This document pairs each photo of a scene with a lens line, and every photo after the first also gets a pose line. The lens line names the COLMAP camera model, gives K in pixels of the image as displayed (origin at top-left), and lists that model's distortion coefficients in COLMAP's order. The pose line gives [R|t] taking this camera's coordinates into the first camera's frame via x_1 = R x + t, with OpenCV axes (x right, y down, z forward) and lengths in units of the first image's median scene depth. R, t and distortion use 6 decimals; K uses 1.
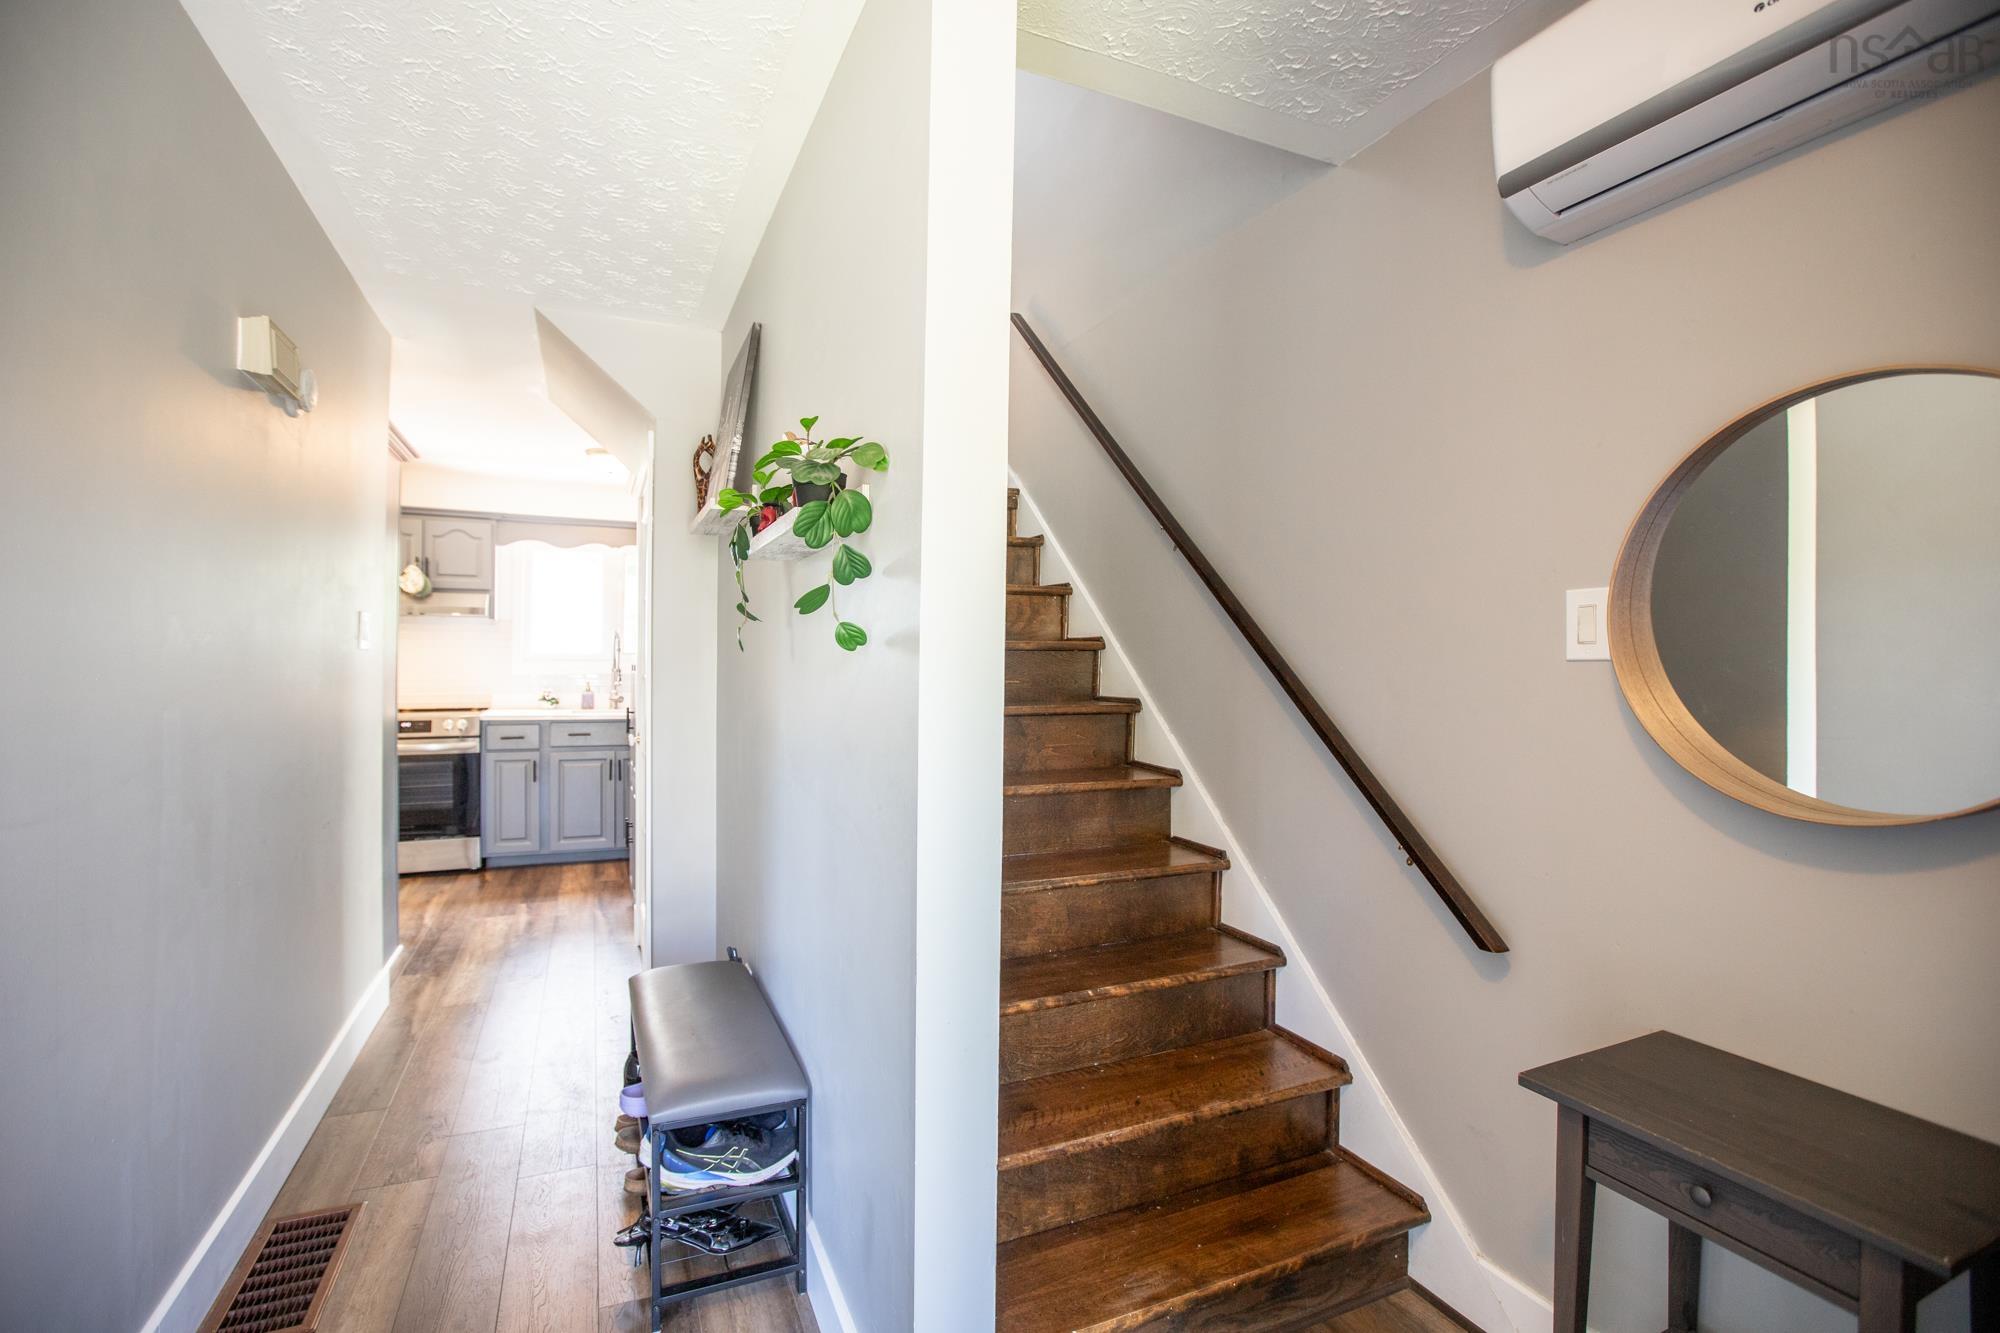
lens RADIAL K [[899.5, 0, 996.5], [0, 899.5, 659.6], [0, 0, 1]] dist [-0.026215, 0.001631]
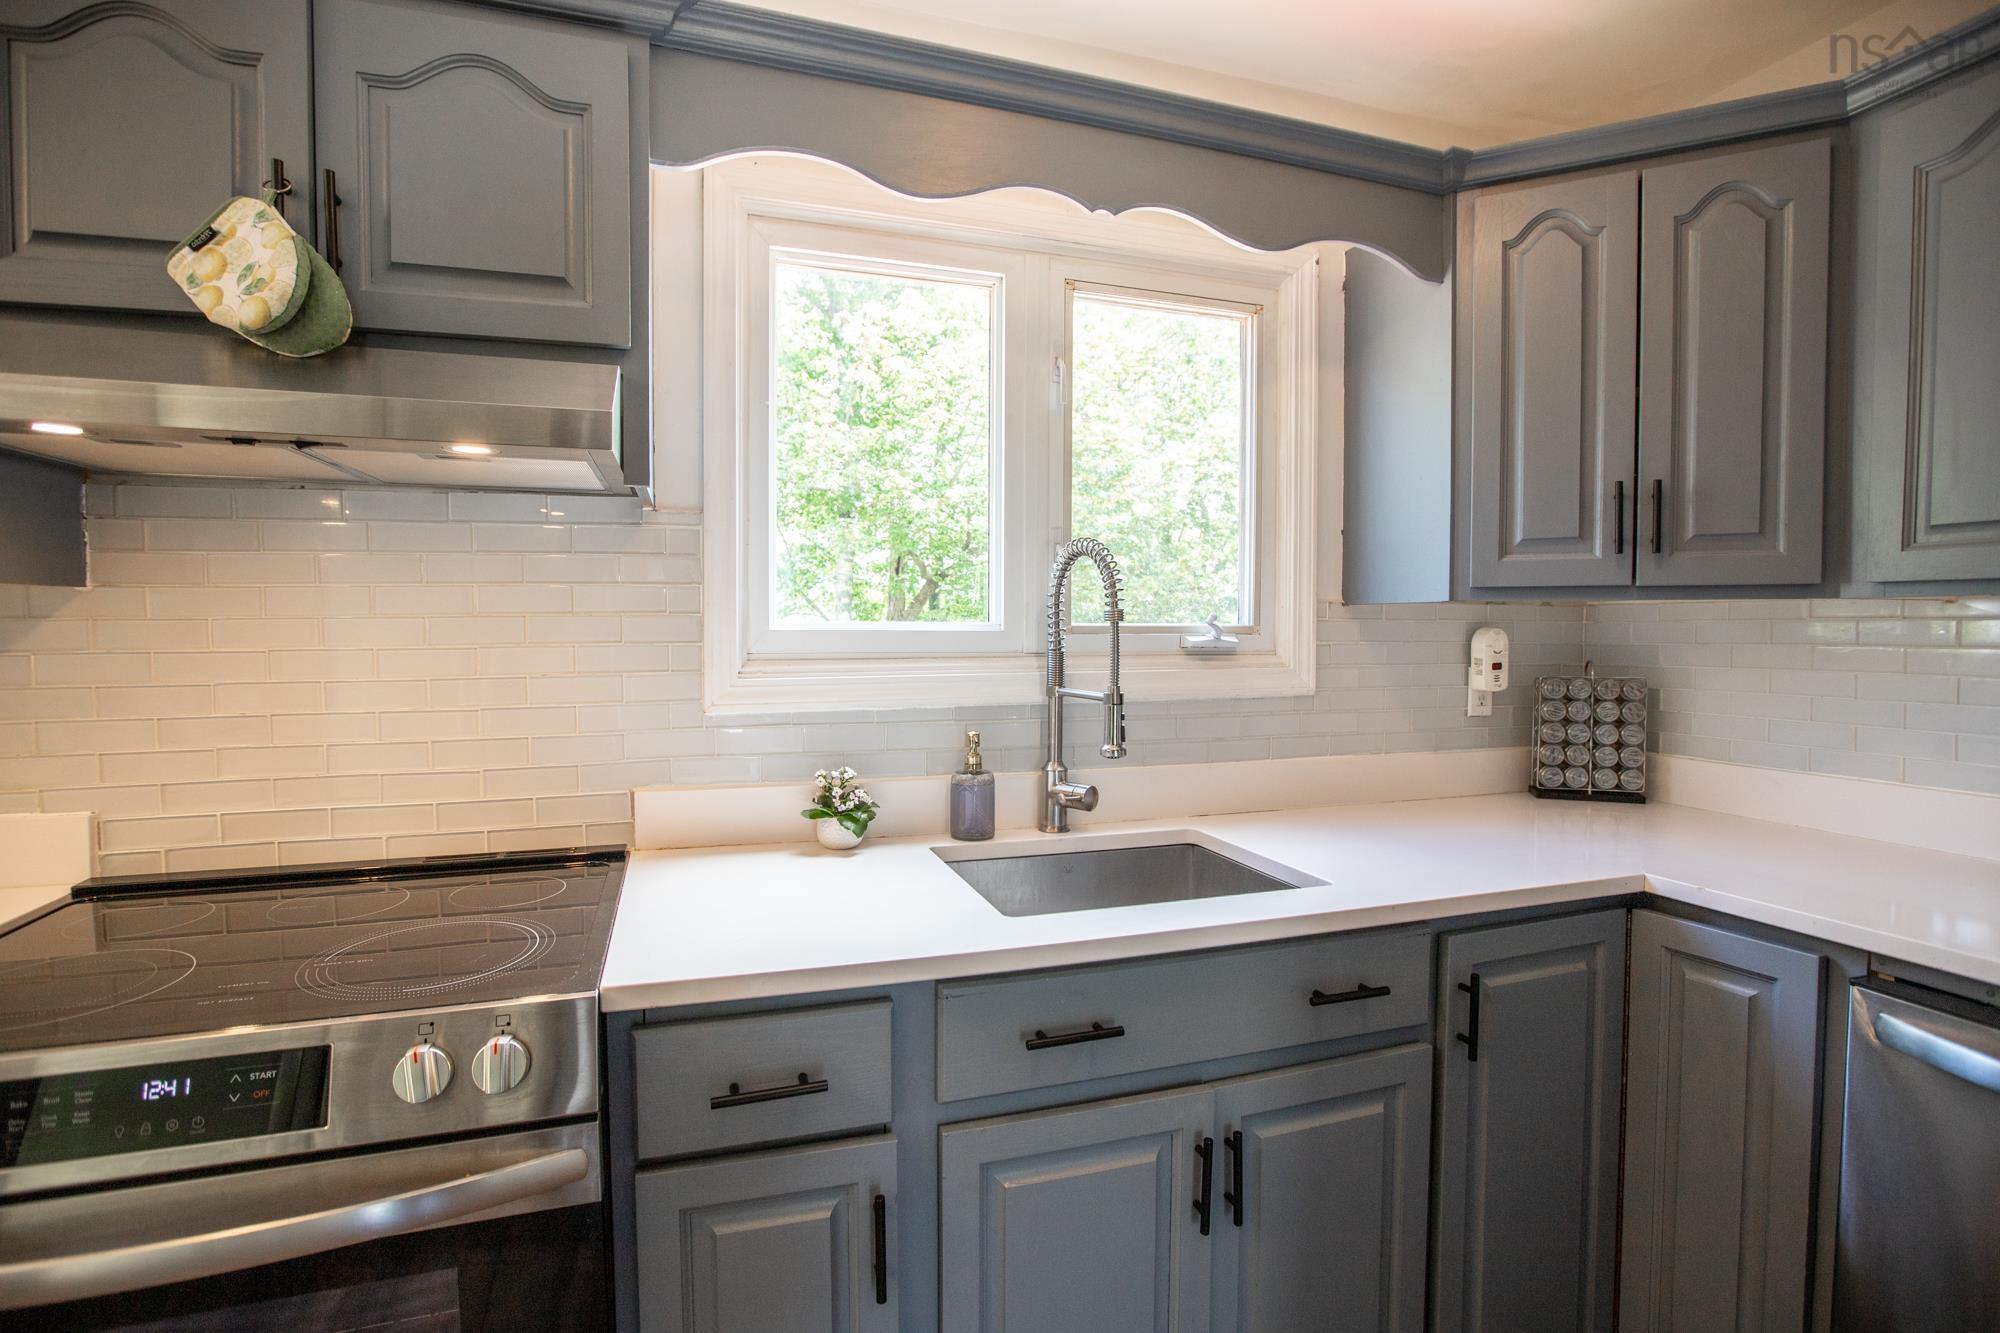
lens RADIAL K [[899.5, 0, 1000.7], [0, 899.5, 663.1], [0, 0, 1]] dist [-0.026215, 0.001631]
pose [[0.995047, -0.006338, -0.099206, -0.469776], [0.010000, 0.999285, 0.036463, -0.009169], [0.098904, -0.037274, 0.994399, 0.812952]]
